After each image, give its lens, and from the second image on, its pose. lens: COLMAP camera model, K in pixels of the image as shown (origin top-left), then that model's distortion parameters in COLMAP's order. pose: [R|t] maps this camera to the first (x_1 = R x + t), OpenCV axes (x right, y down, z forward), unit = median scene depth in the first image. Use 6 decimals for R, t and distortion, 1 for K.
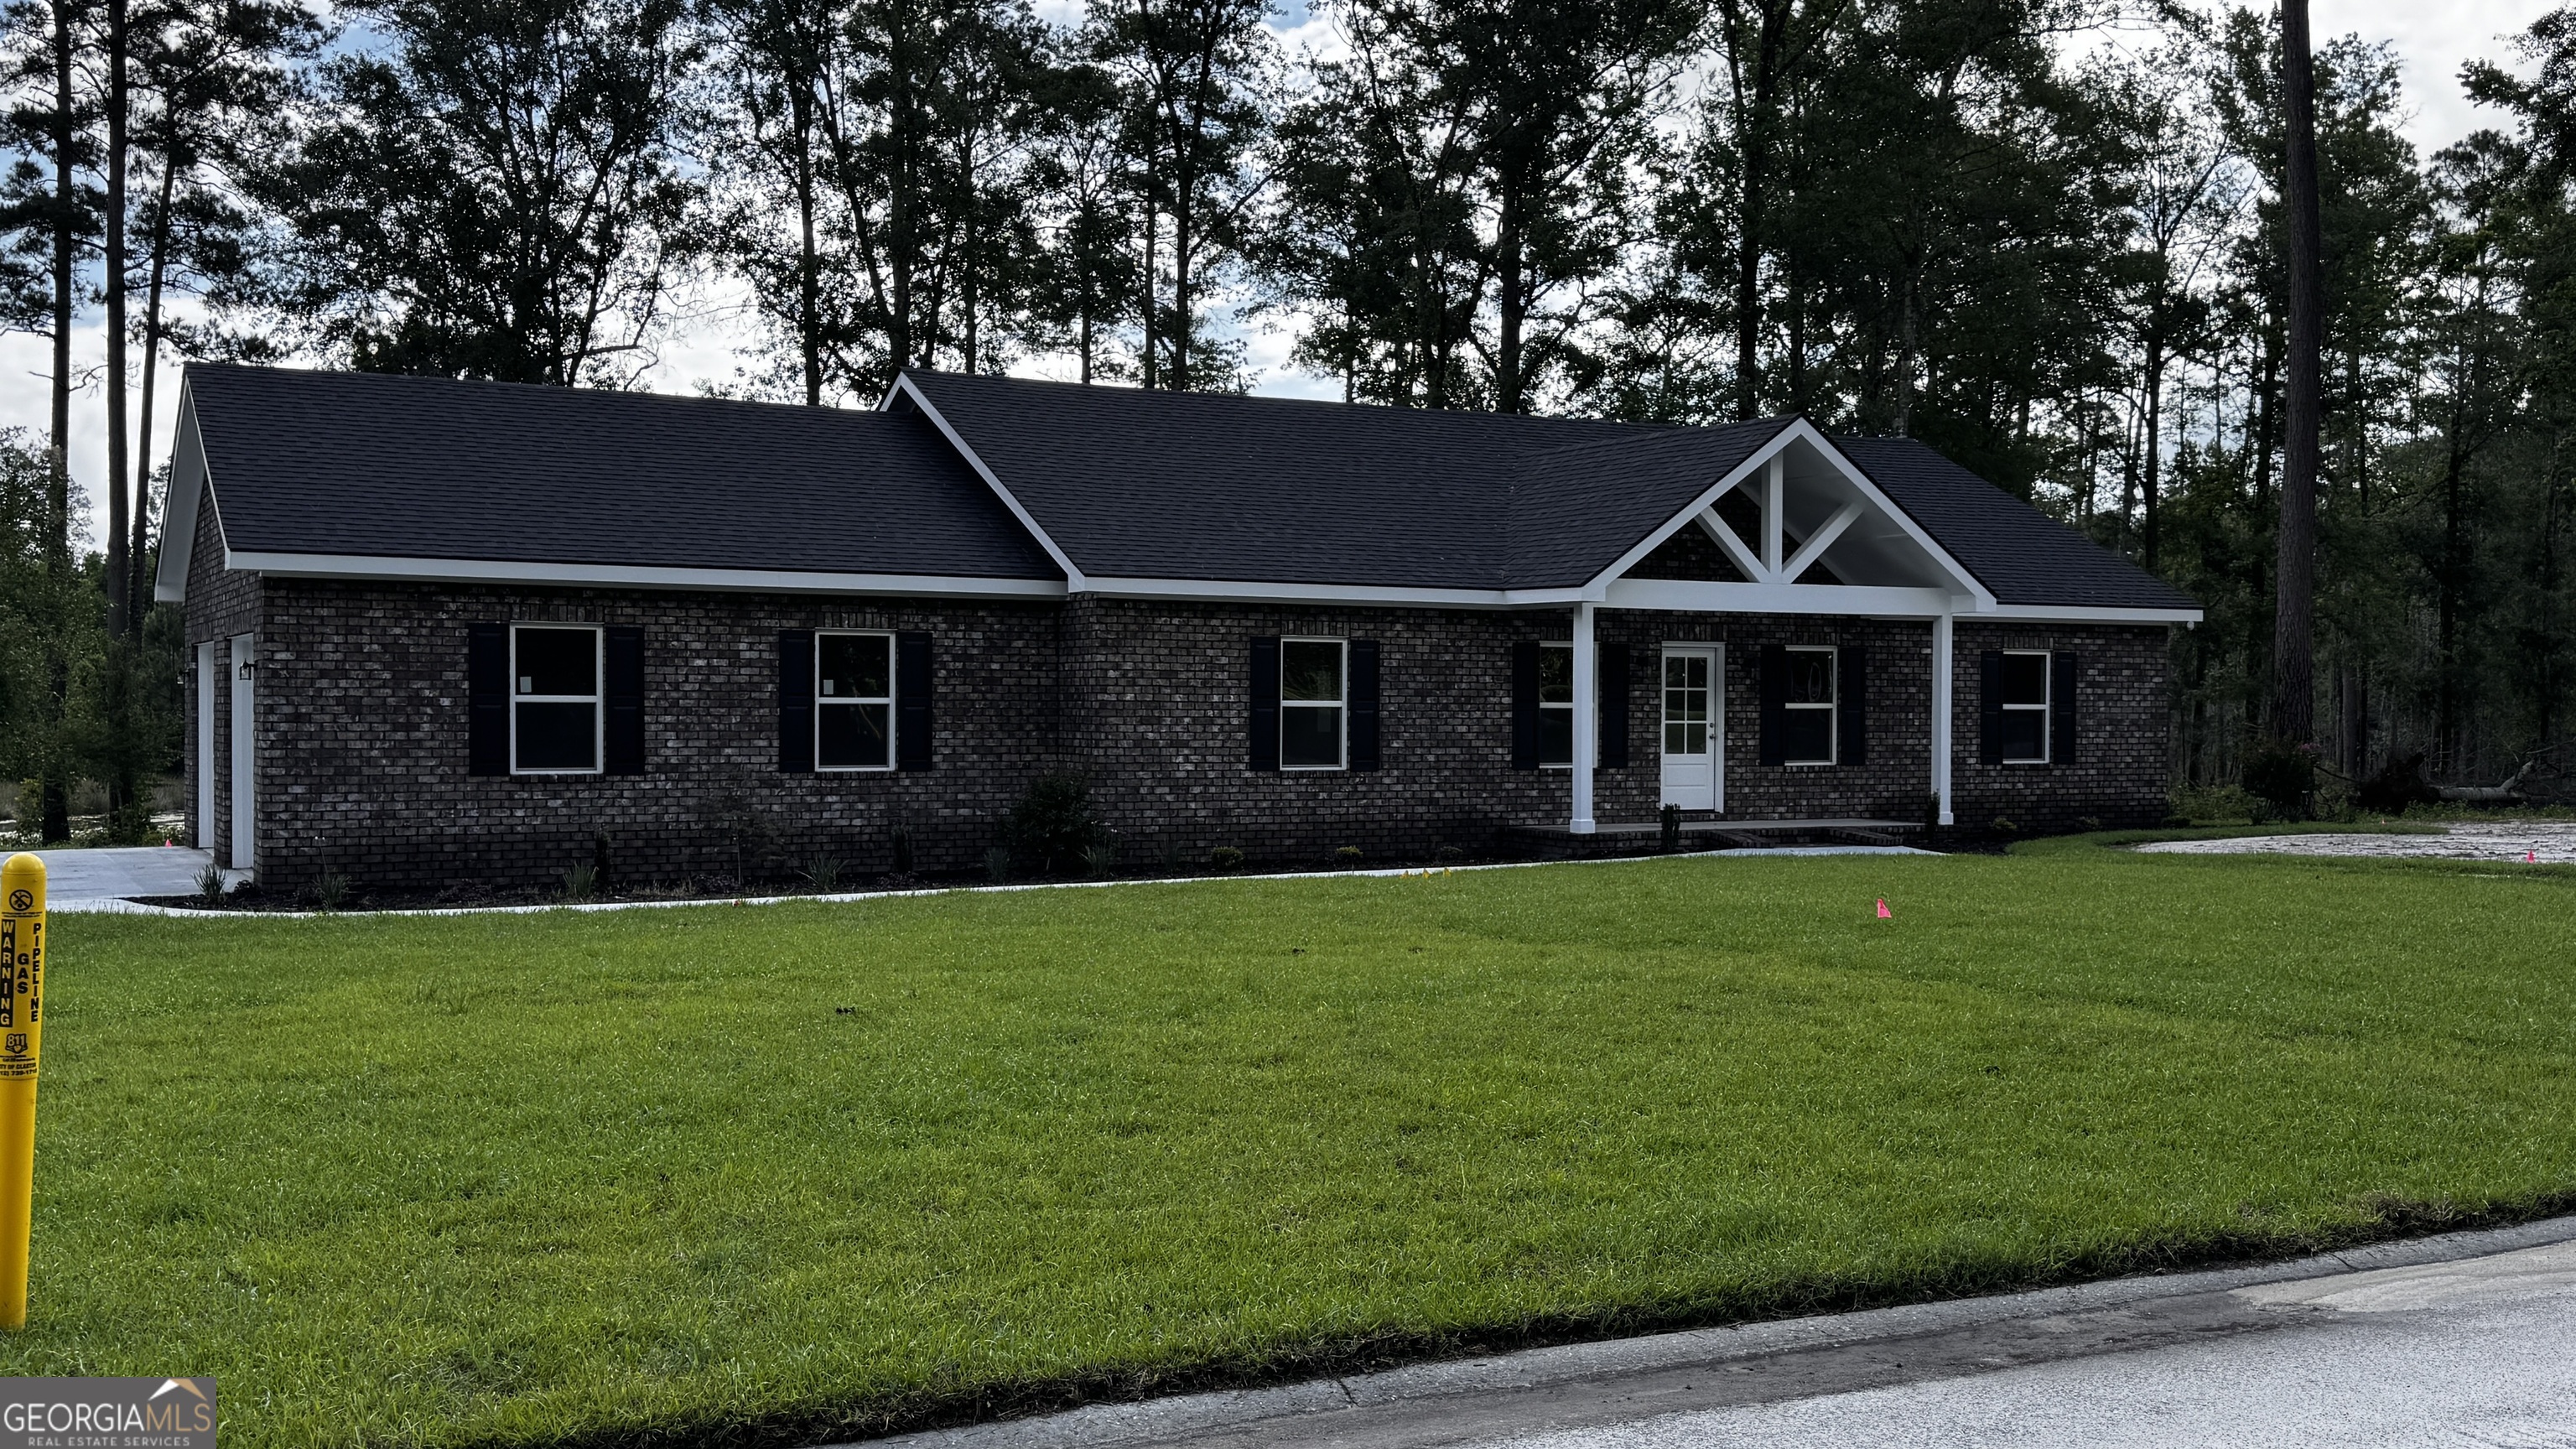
lens RADIAL K [[2409.0, 0, 1290.5], [0, 2409.0, 735.8], [0, 0, 1]] dist [0.097111, 0.000000]
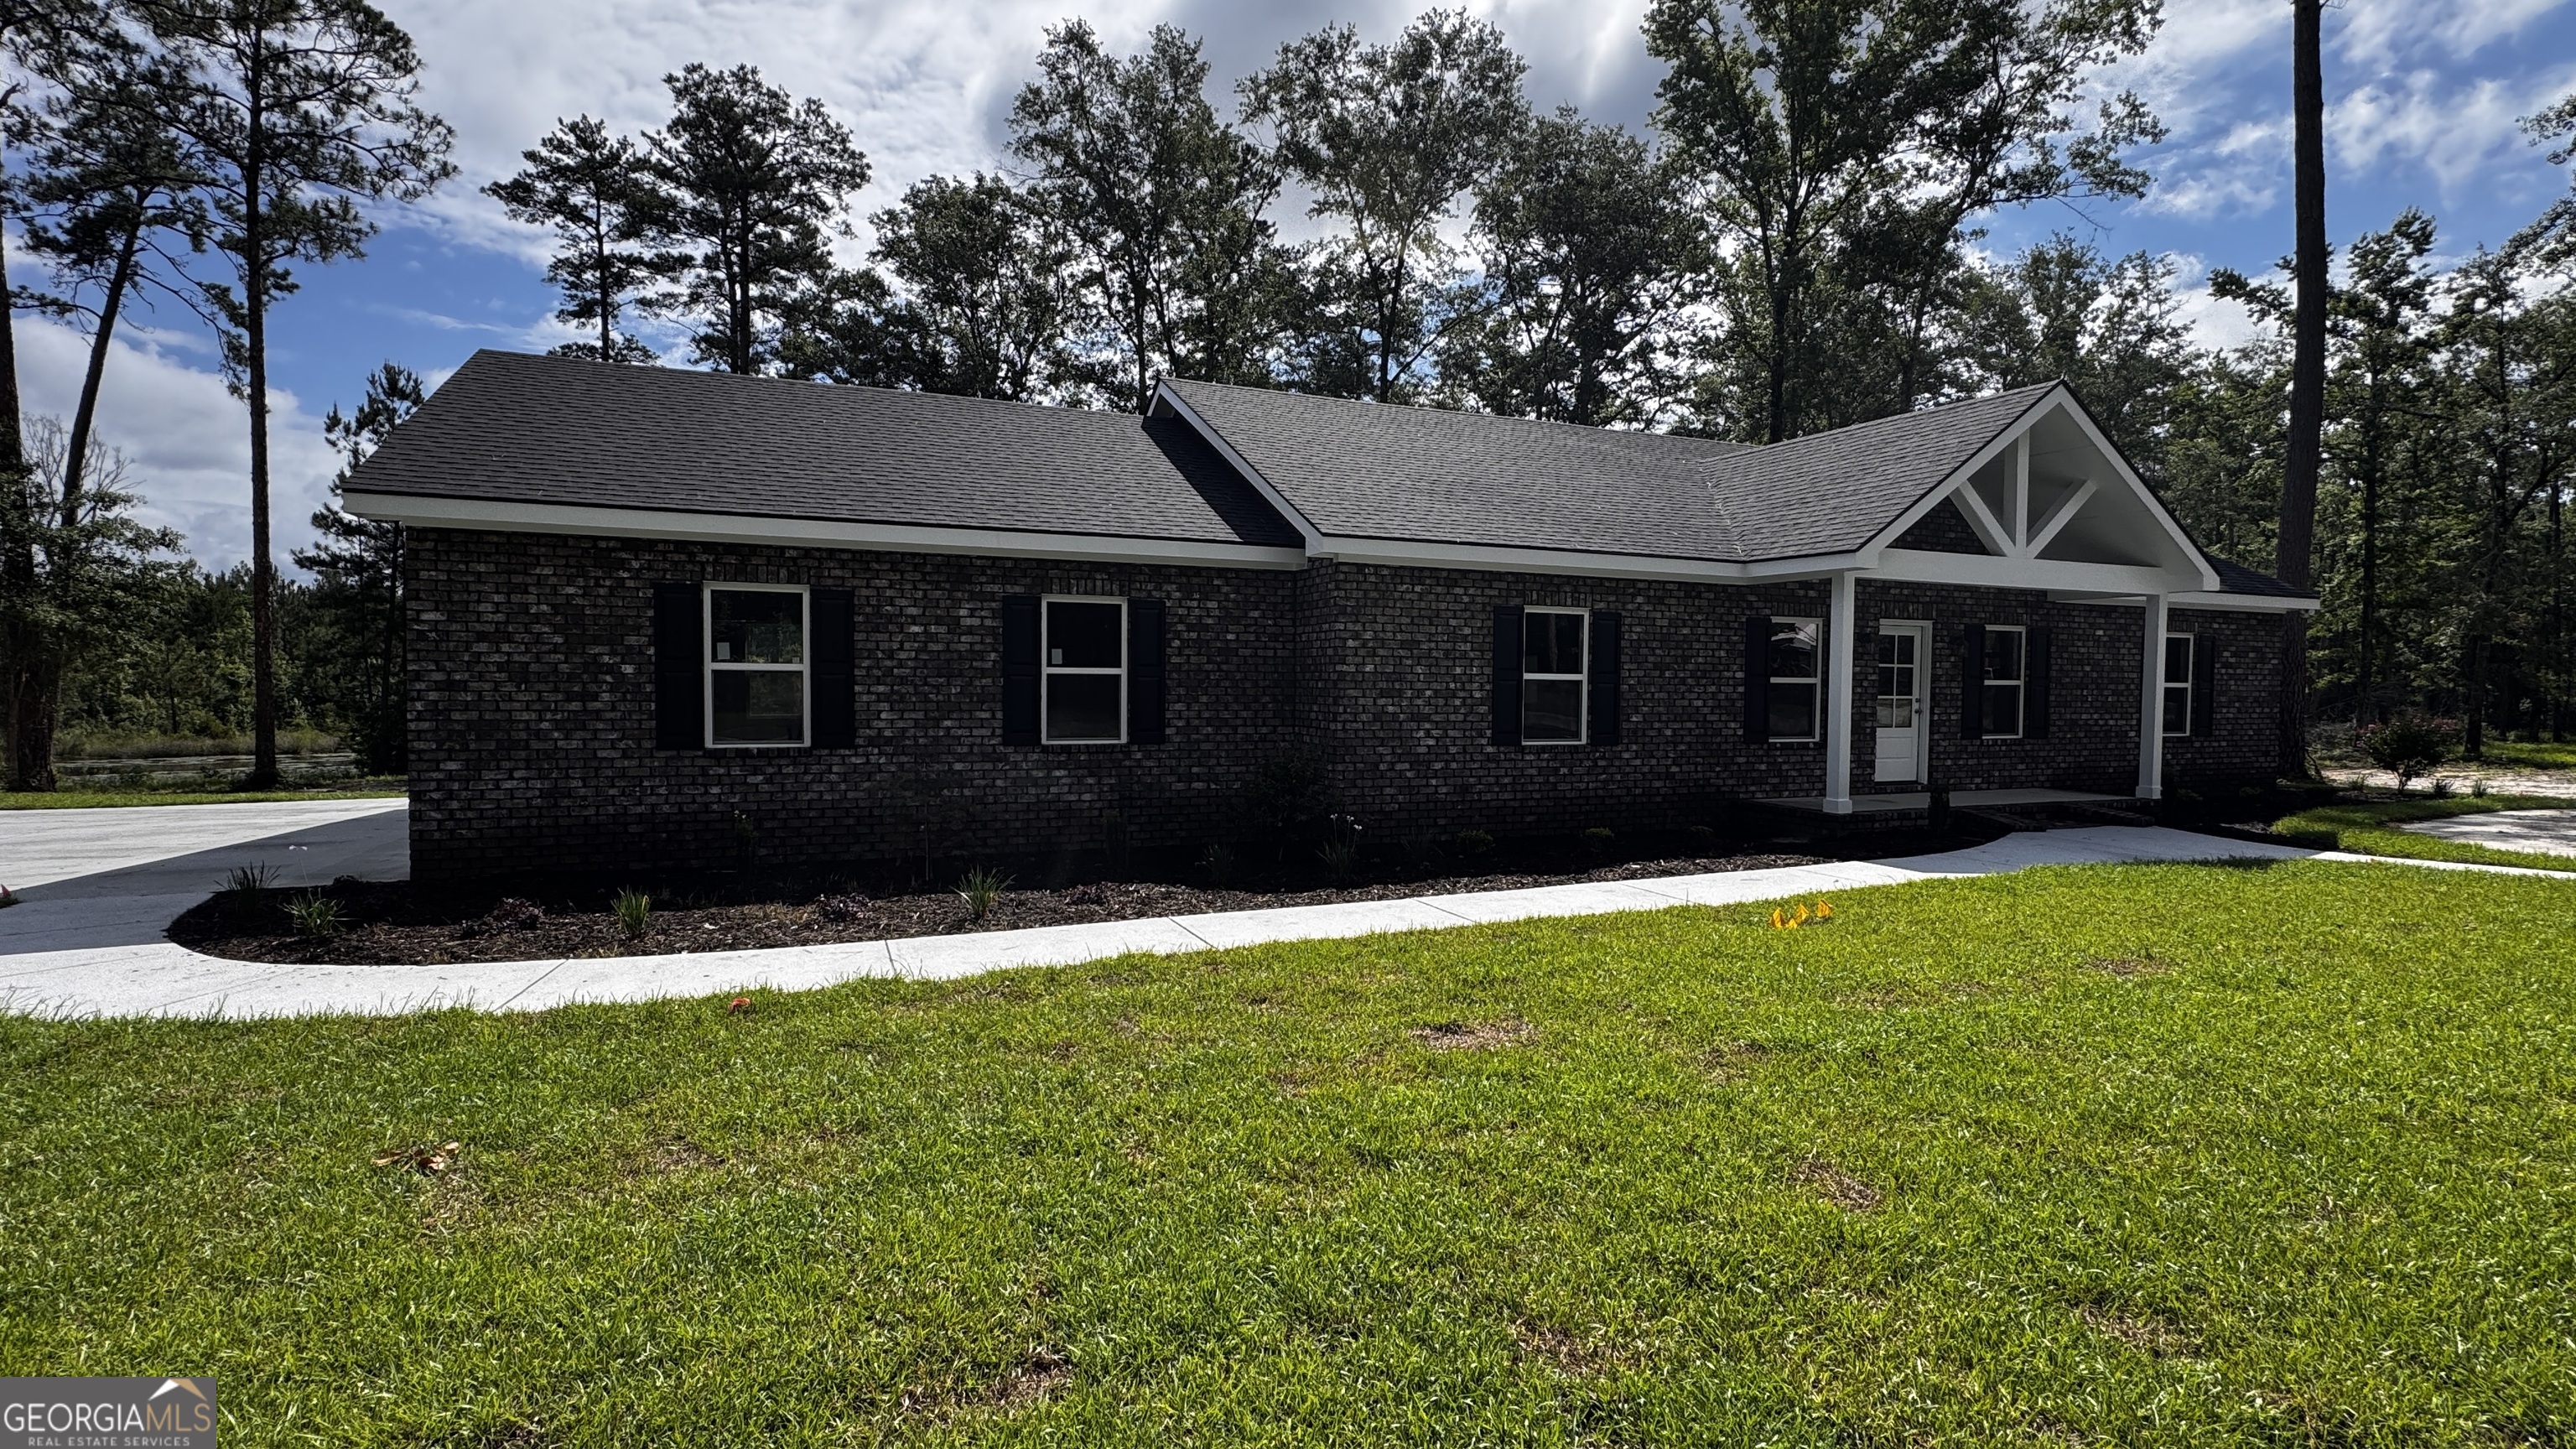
lens RADIAL K [[1201.7, 0, 1277.5], [0, 1201.7, 729.9], [0, 0, 1]] dist [-0.002222, -0.000058]
pose [[0.993153, 0.009539, -0.116433, -0.048363], [-0.006475, 0.999623, 0.026667, -0.004337], [0.116643, -0.025730, 0.992841, 0.536598]]
